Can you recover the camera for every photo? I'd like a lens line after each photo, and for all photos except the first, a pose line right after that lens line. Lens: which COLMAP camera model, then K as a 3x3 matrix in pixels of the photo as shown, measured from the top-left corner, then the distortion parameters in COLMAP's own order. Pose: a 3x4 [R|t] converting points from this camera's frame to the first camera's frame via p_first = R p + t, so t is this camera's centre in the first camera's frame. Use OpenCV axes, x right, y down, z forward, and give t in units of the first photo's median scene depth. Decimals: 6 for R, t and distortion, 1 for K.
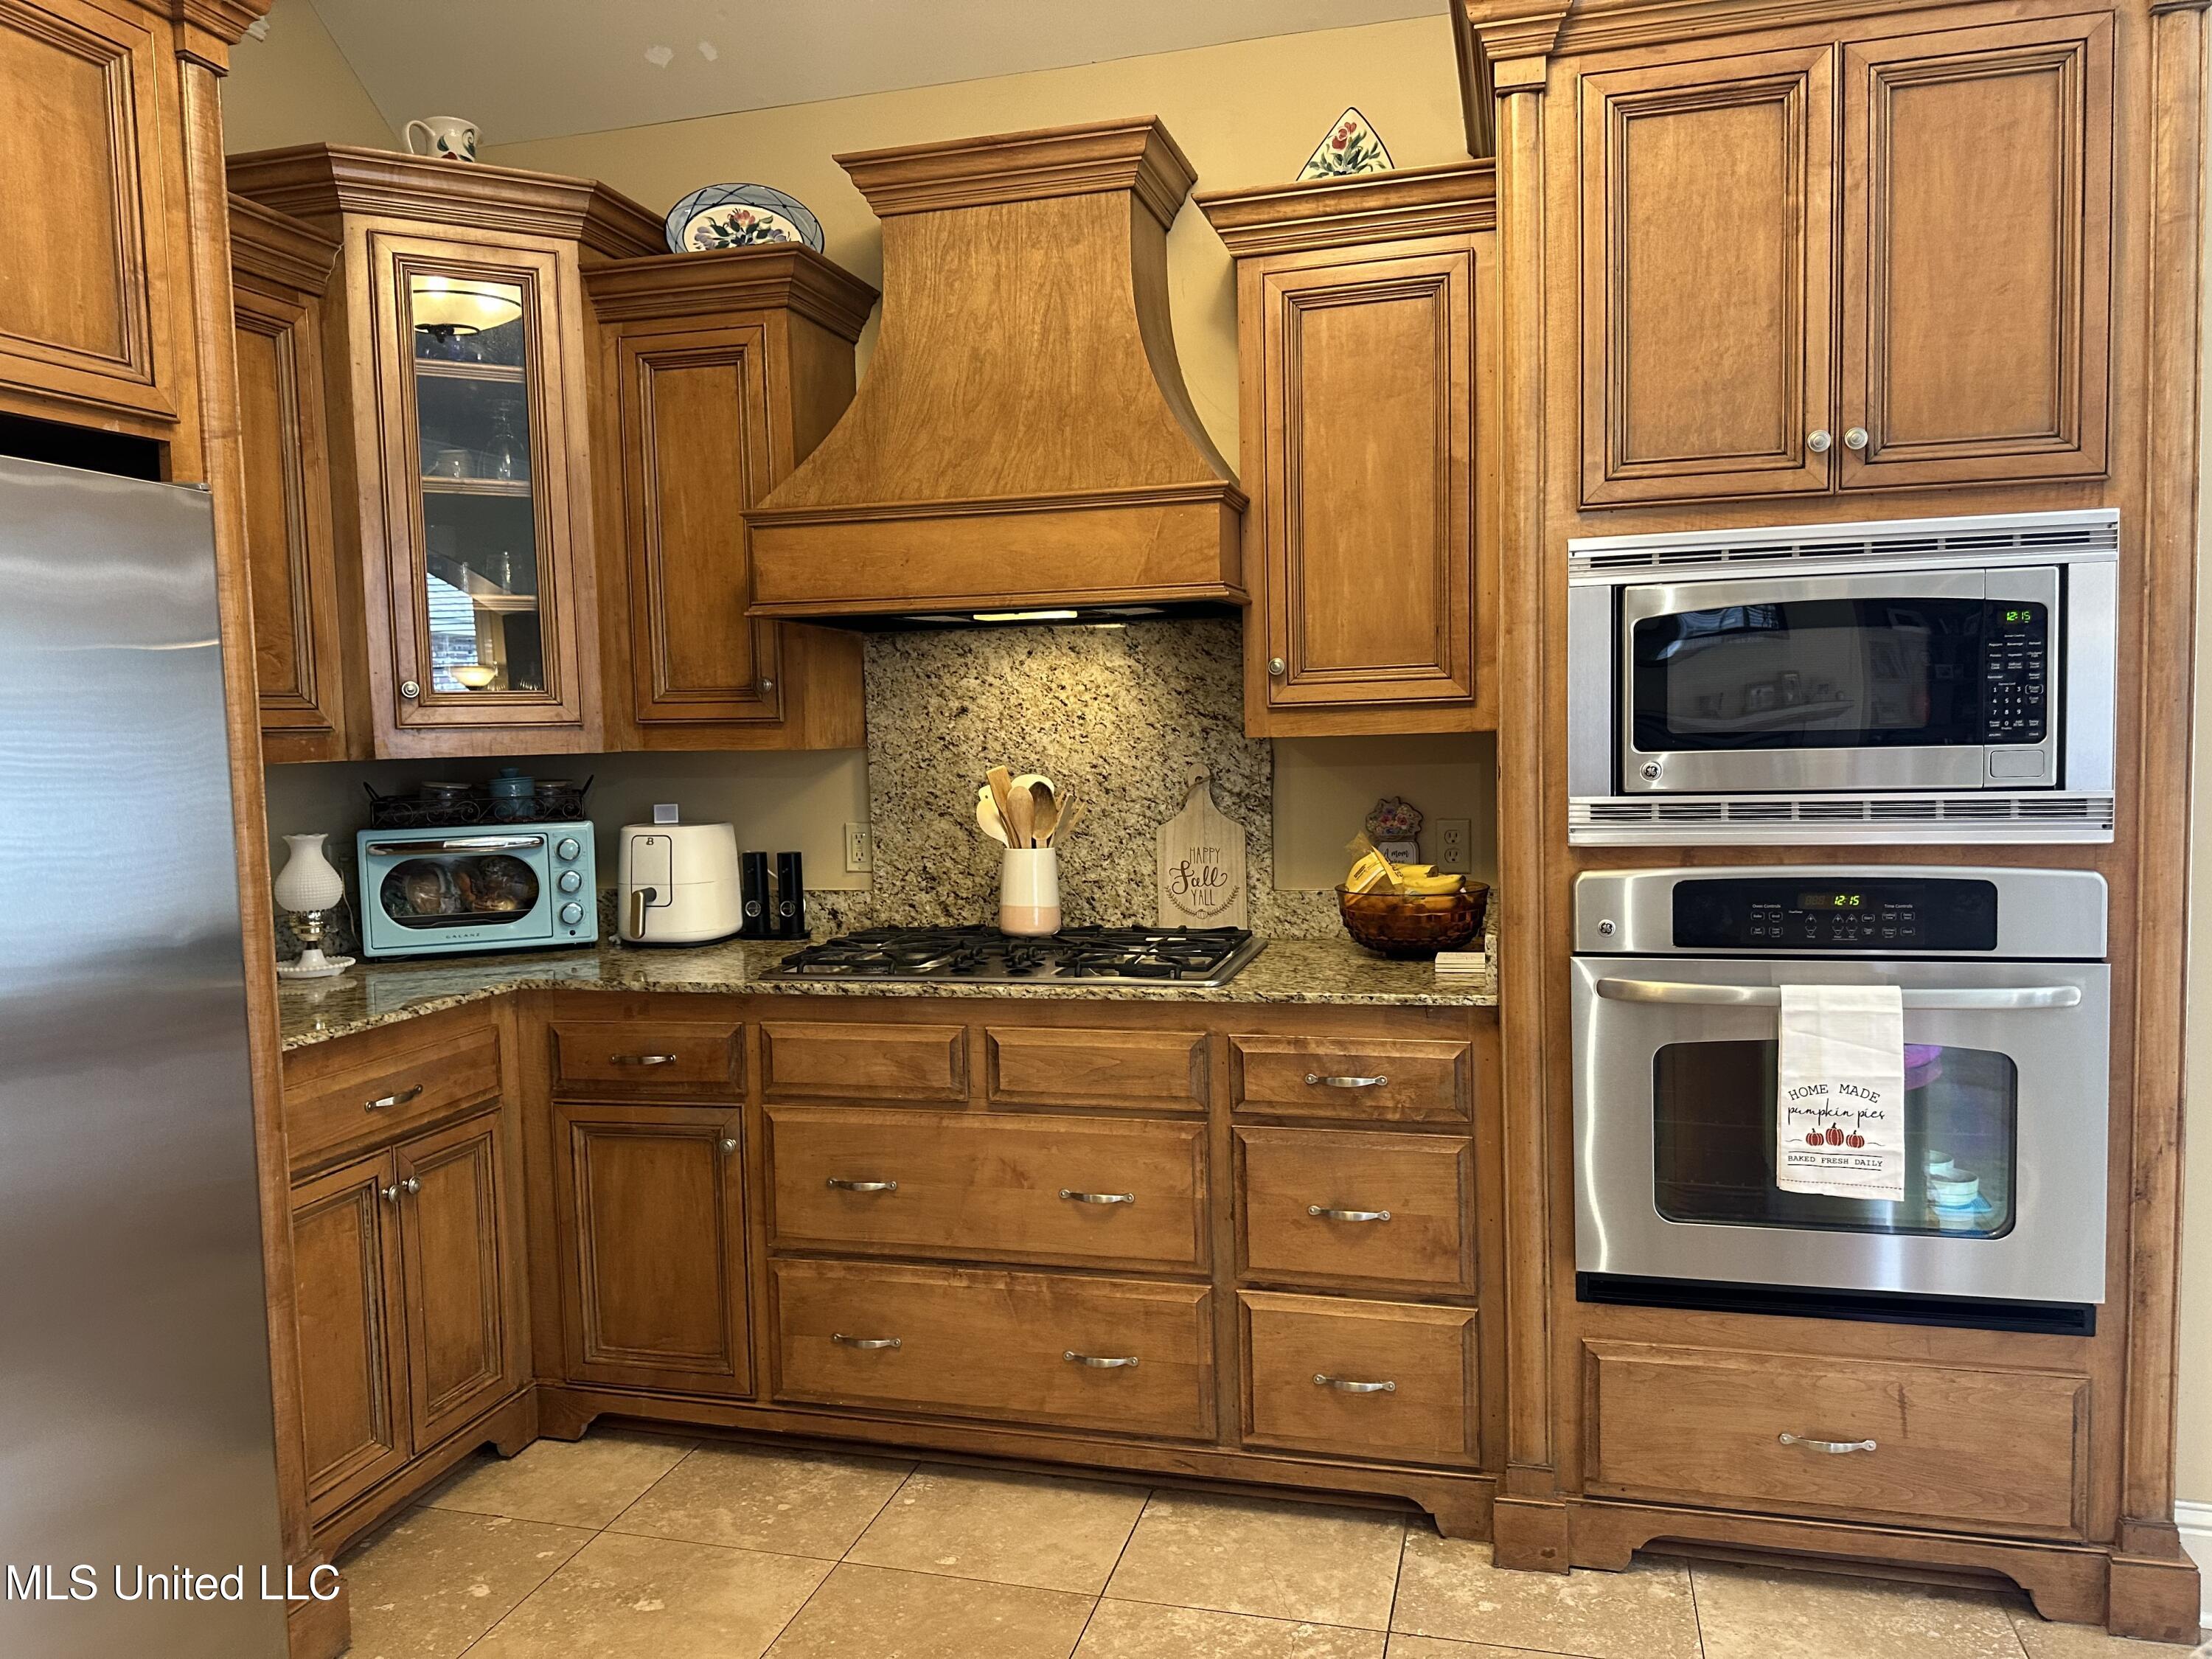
lens RADIAL K [[1554.4, 0, 1109.8], [0, 1554.4, 826.4], [0, 0, 1]] dist [-0.001177, -0.000142]
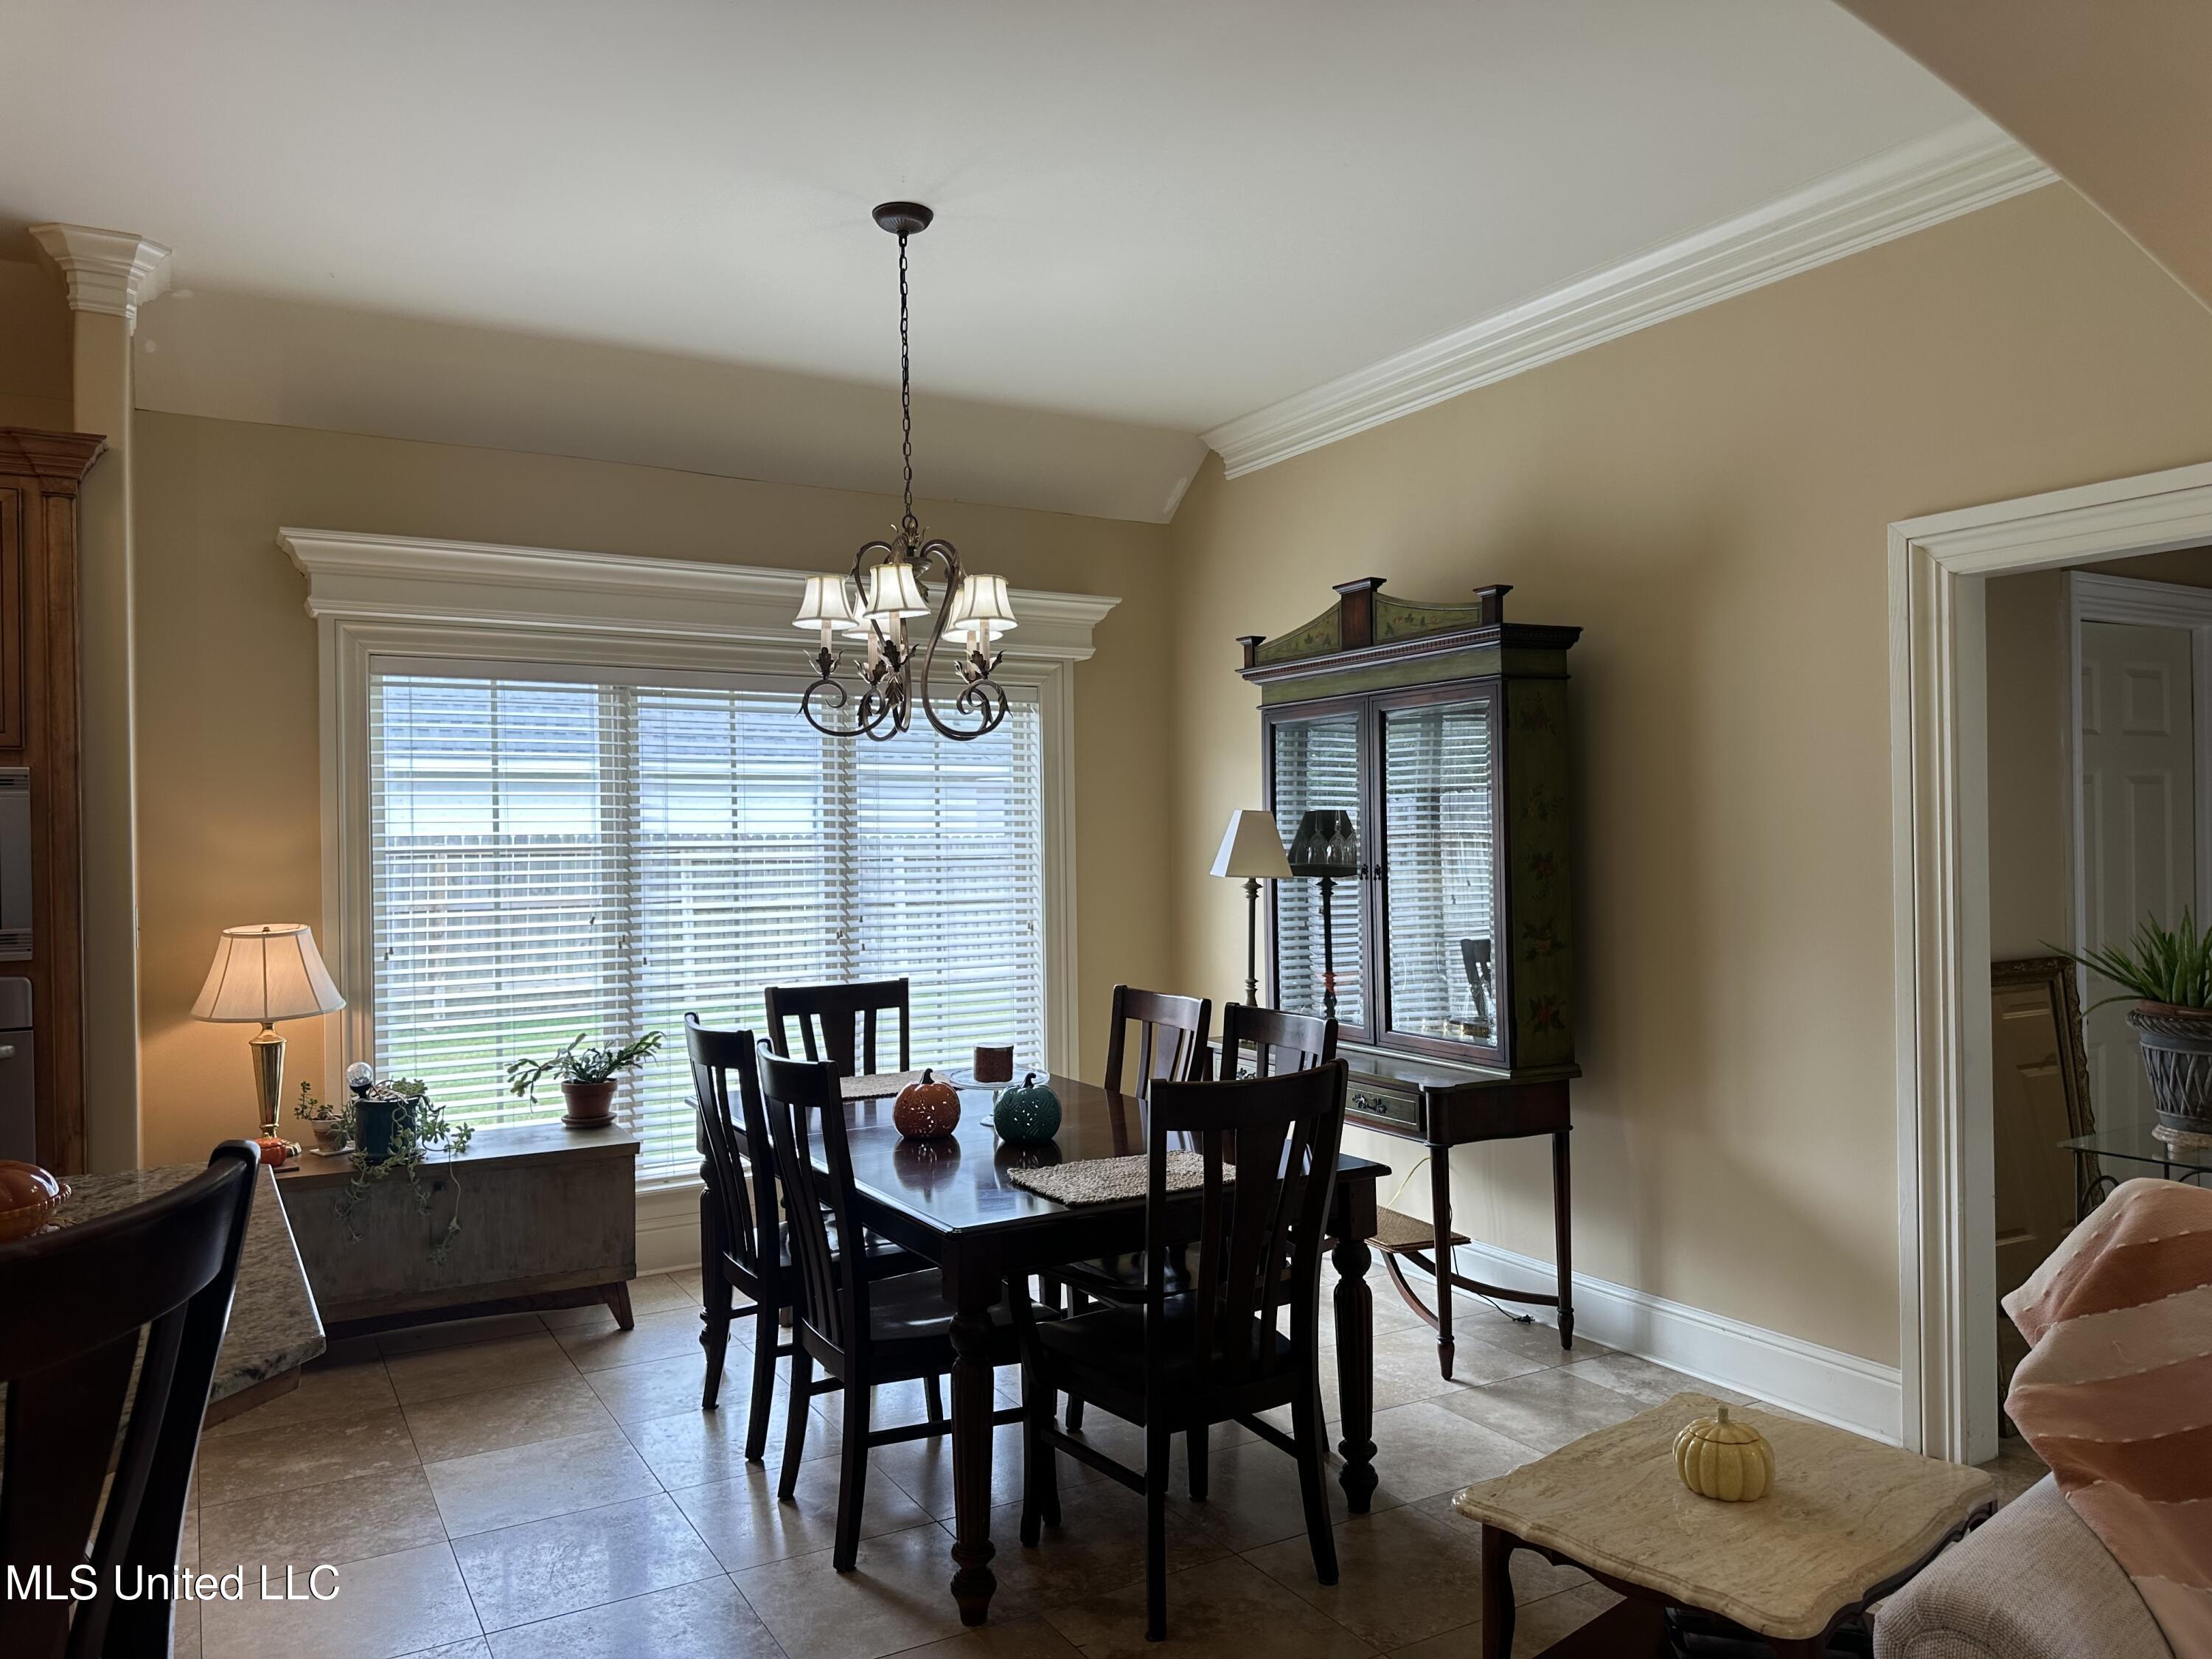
lens RADIAL K [[1554.4, 0, 1105.3], [0, 1554.4, 831.2], [0, 0, 1]] dist [-0.001177, -0.000142]
pose [[0.695857, 0.021371, 0.717862, 0.239551], [0.046021, 0.996176, -0.074267, 0.052683], [-0.716704, 0.084716, 0.692212, -1.070385]]
